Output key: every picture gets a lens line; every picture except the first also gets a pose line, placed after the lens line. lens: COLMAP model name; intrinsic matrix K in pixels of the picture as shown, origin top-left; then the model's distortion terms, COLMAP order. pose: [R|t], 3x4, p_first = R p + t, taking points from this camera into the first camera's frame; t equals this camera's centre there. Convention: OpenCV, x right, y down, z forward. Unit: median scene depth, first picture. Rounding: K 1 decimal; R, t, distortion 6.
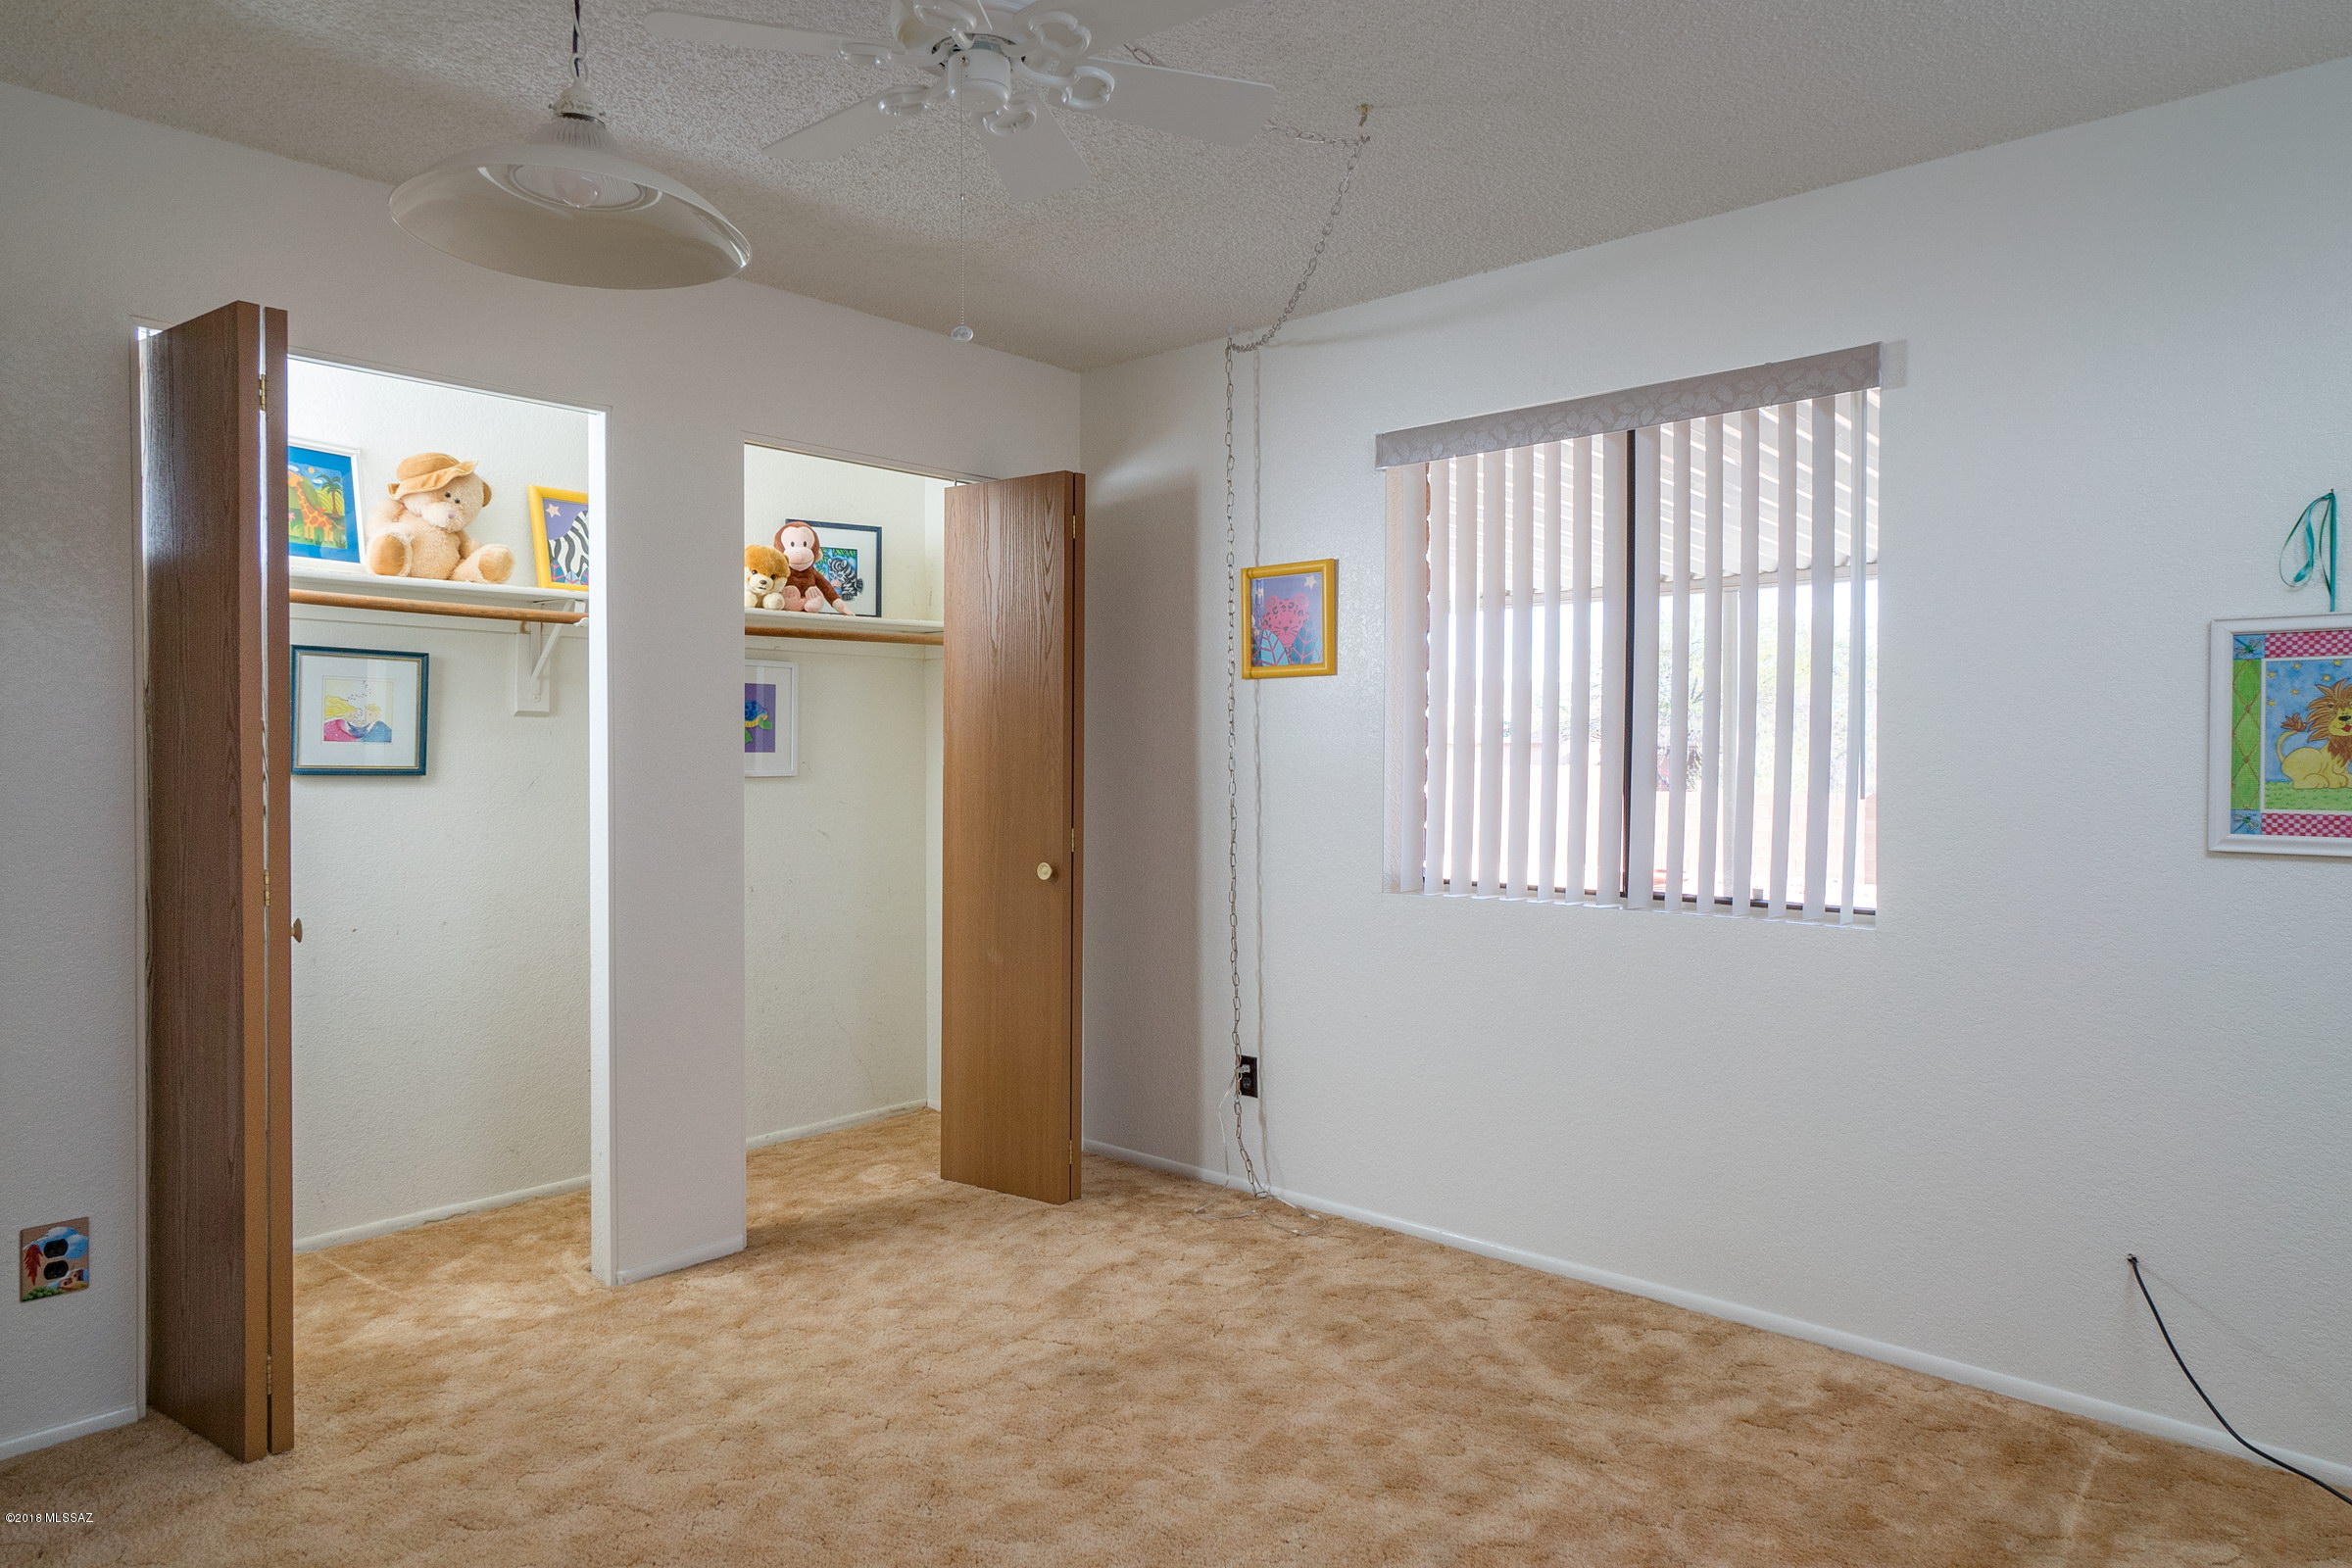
lens RADIAL K [[1424.9, 0, 1180.4], [0, 1424.9, 785.0], [0, 0, 1]] dist [-0.023262, -0.002047]
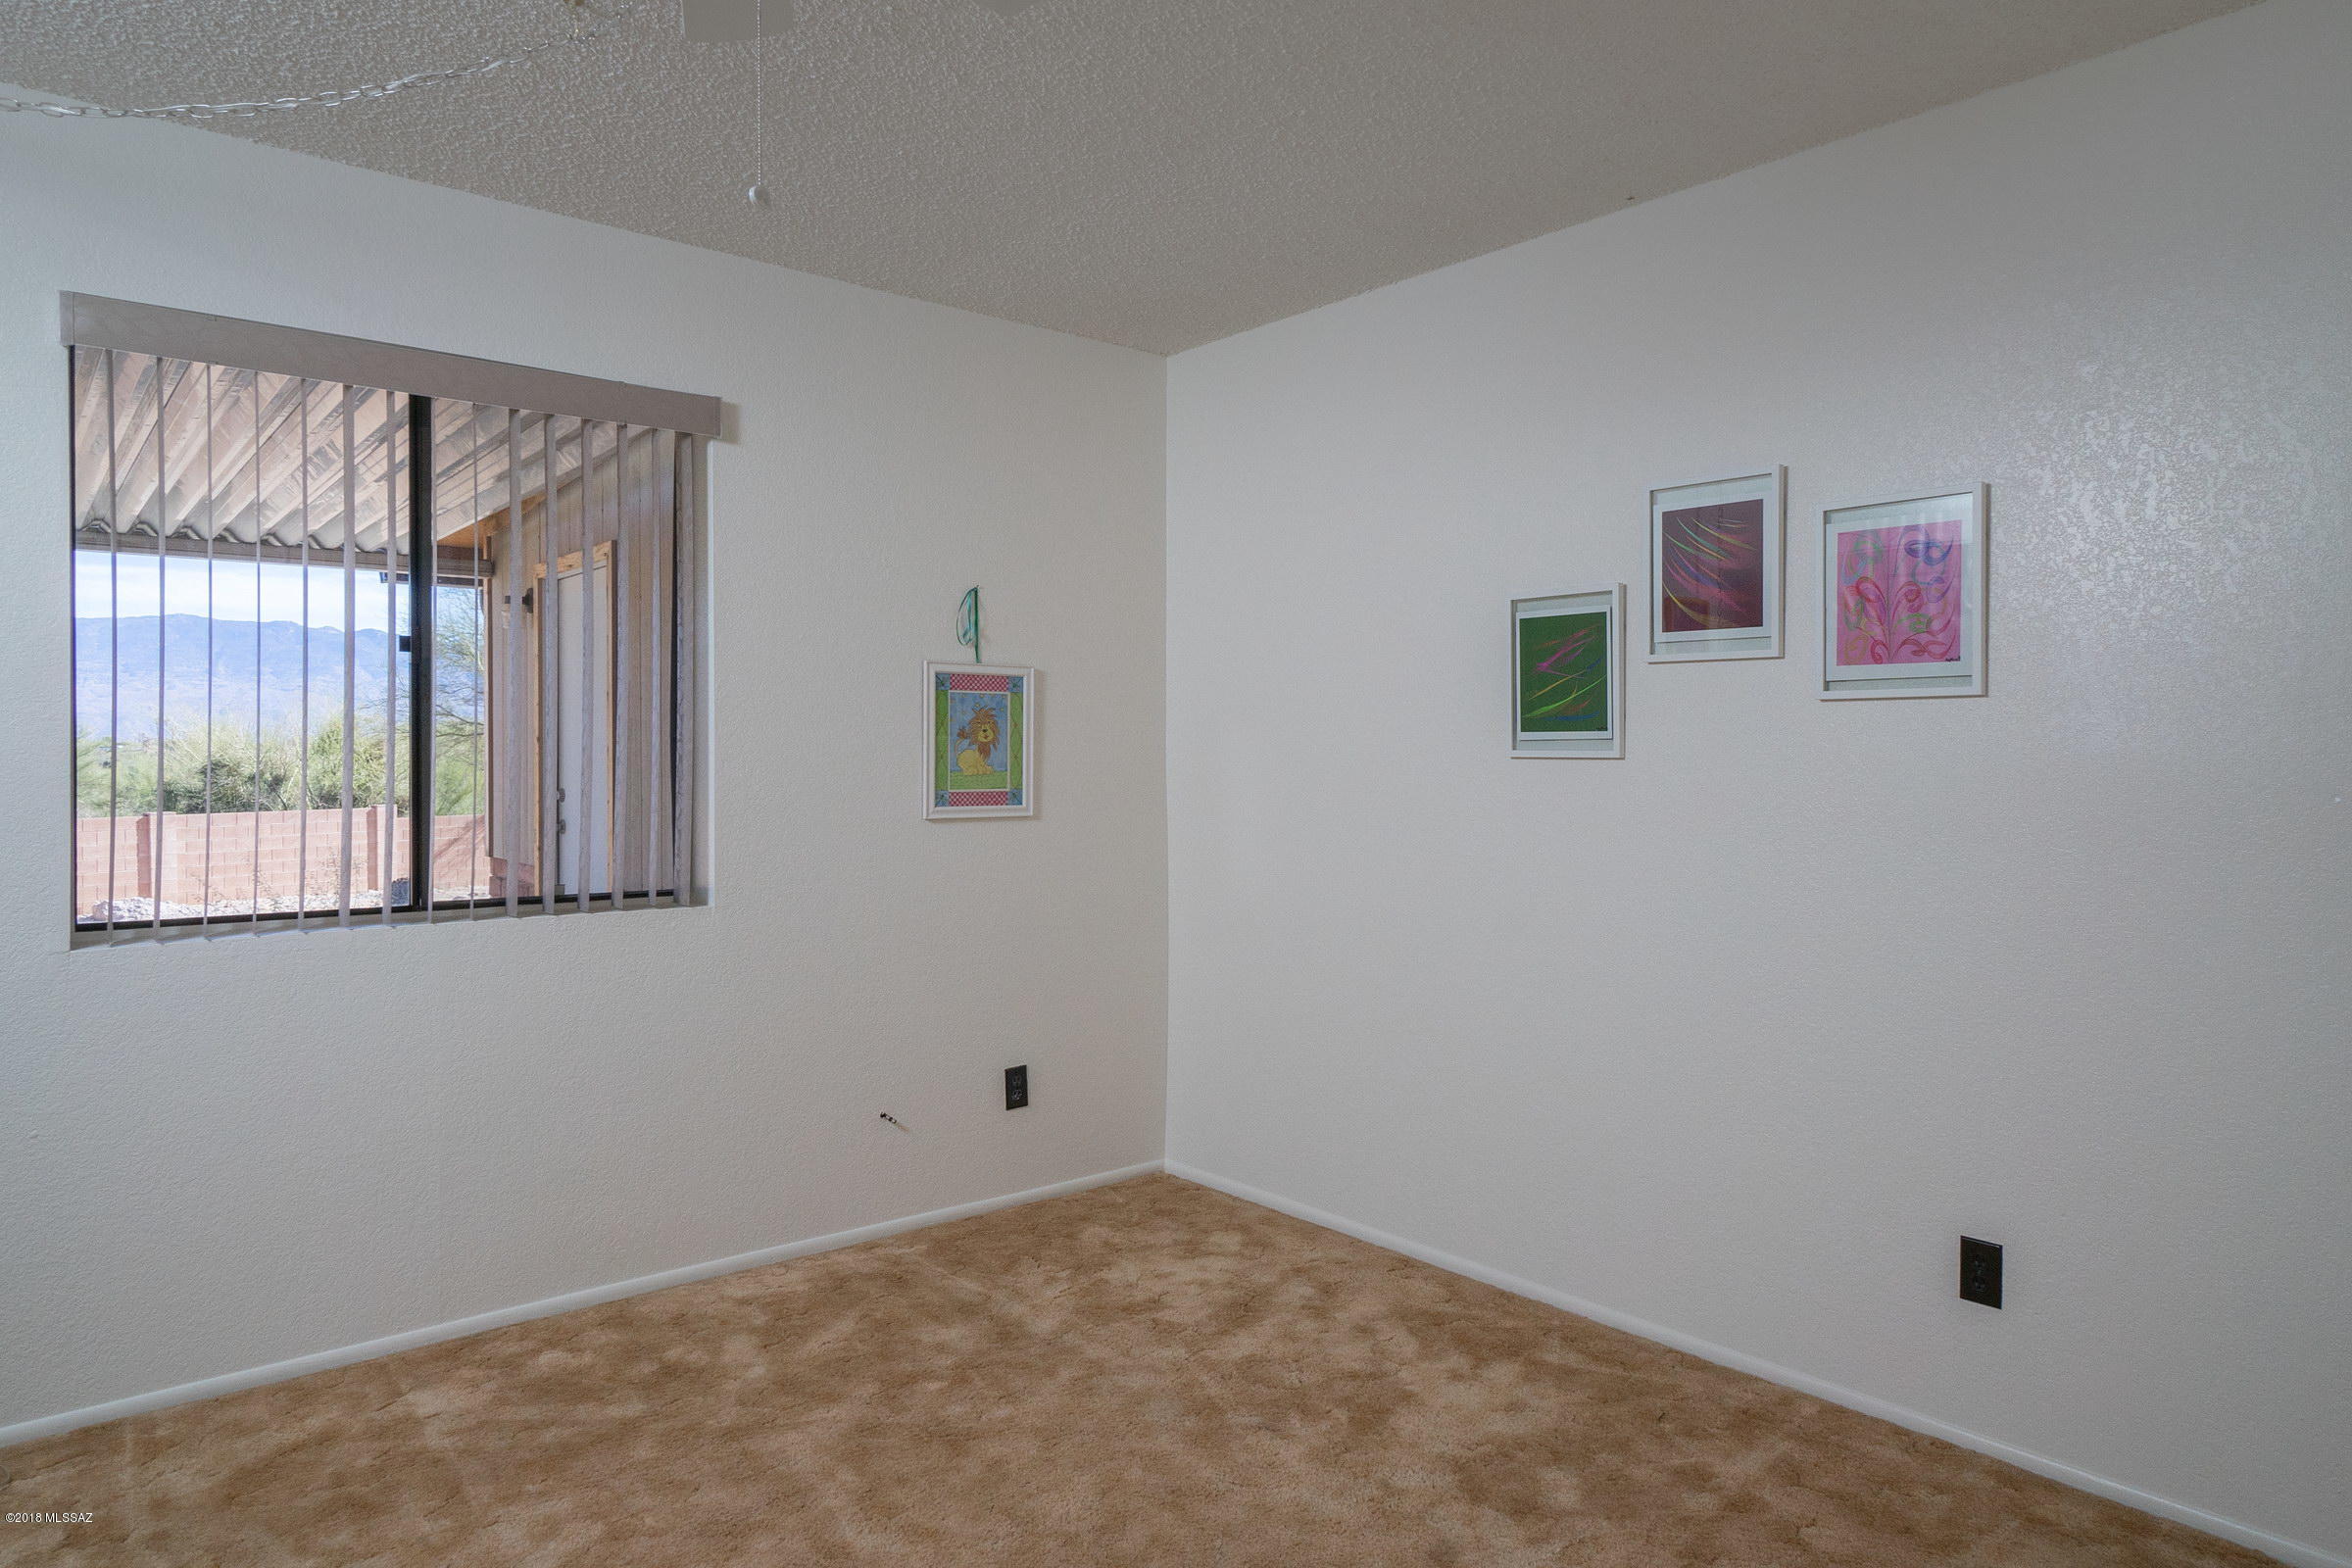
lens RADIAL K [[1424.9, 0, 1180.8], [0, 1424.9, 768.7], [0, 0, 1]] dist [-0.023262, -0.002047]
pose [[0.105020, -0.011215, 0.994407, -0.700763], [0.015611, 0.999832, 0.009627, -0.015573], [-0.994348, 0.014513, 0.105177, 0.560527]]
